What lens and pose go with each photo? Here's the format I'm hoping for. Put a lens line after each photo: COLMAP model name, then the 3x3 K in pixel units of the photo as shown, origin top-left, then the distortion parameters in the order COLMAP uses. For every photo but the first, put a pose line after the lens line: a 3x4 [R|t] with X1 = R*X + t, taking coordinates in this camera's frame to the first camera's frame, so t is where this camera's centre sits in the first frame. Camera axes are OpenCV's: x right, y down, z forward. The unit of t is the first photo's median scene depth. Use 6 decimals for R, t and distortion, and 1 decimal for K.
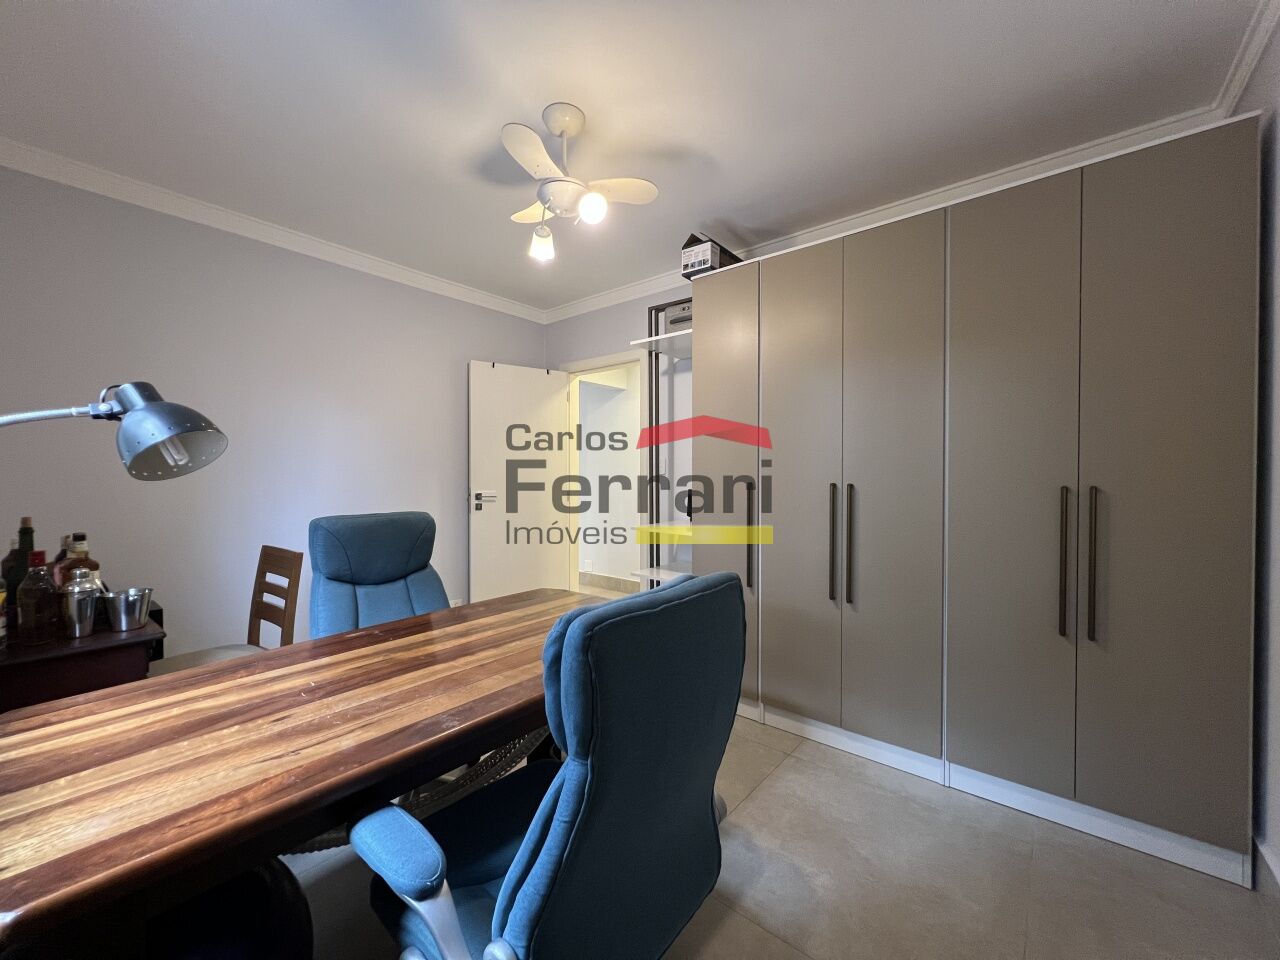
lens RADIAL K [[512.1, 0, 639.2], [0, 512.1, 480.0], [0, 0, 1]] dist [-0.001475, 0.000490]
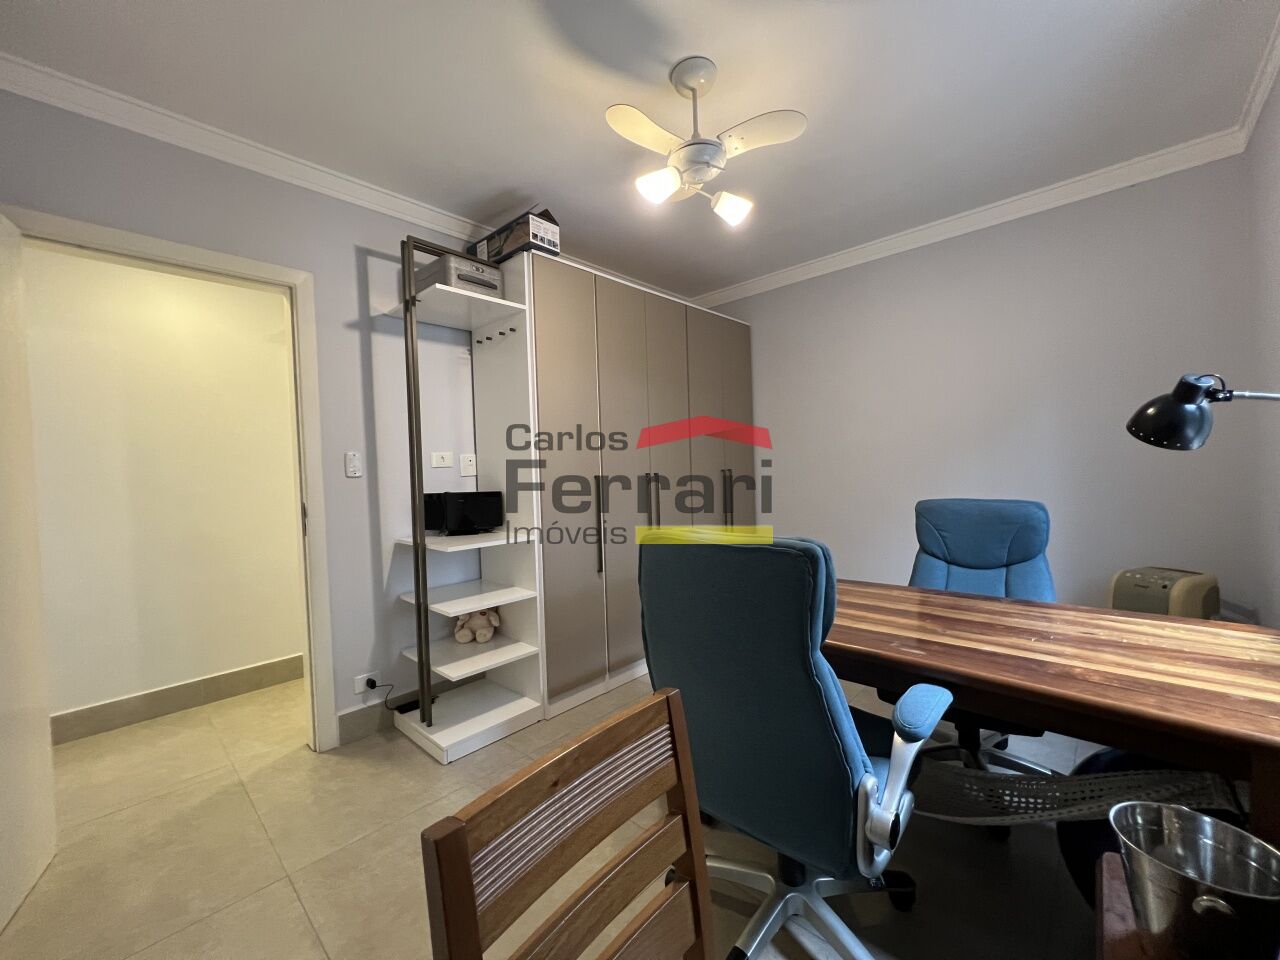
lens RADIAL K [[512.1, 0, 639.2], [0, 512.1, 480.0], [0, 0, 1]] dist [-0.001475, 0.000490]
pose [[0.060572, -0.026174, 0.997821, -1.634527], [0.048024, 0.998575, 0.023278, -0.013063], [-0.997008, 0.046509, 0.061742, 1.614928]]
